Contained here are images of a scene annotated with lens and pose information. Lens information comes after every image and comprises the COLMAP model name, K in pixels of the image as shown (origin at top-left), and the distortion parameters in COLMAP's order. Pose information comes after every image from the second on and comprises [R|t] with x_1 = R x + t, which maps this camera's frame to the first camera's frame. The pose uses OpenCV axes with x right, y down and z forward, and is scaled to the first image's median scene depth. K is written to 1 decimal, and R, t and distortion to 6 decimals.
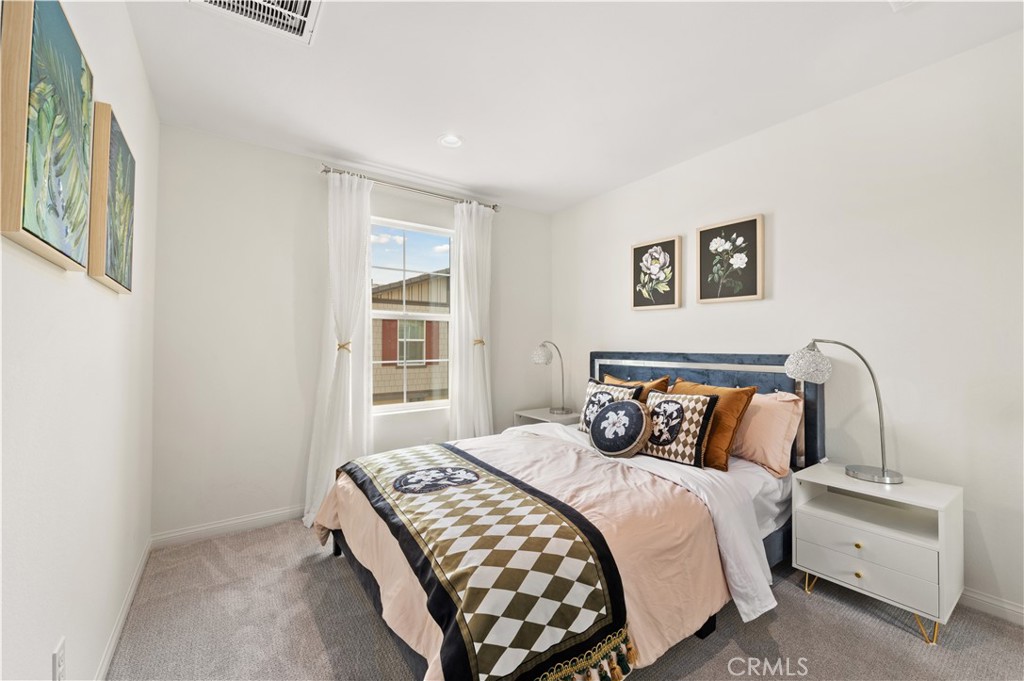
lens RADIAL K [[416.9, 0, 512.6], [0, 416.9, 337.9], [0, 0, 1]] dist [-0.004287, -0.001373]
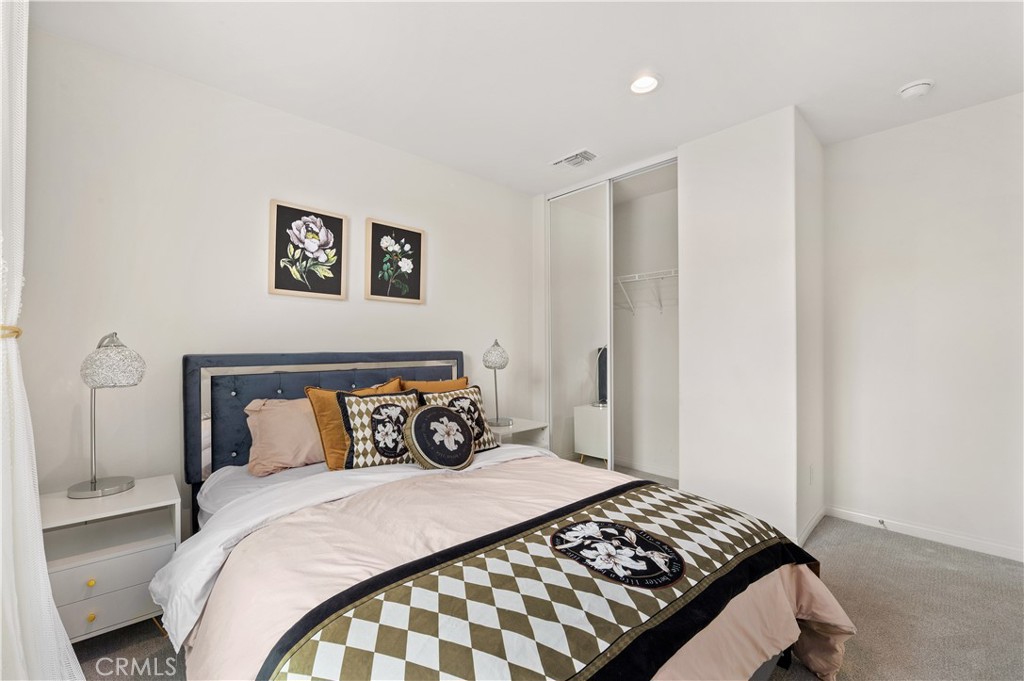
lens RADIAL K [[416.9, 0, 508.8], [0, 416.9, 341.5], [0, 0, 1]] dist [-0.004287, -0.001373]
pose [[-0.145947, 0.005258, 0.989278, -0.534341], [-0.015203, 0.999856, -0.007557, 0.015778], [-0.989176, -0.016143, -0.145846, 0.841390]]
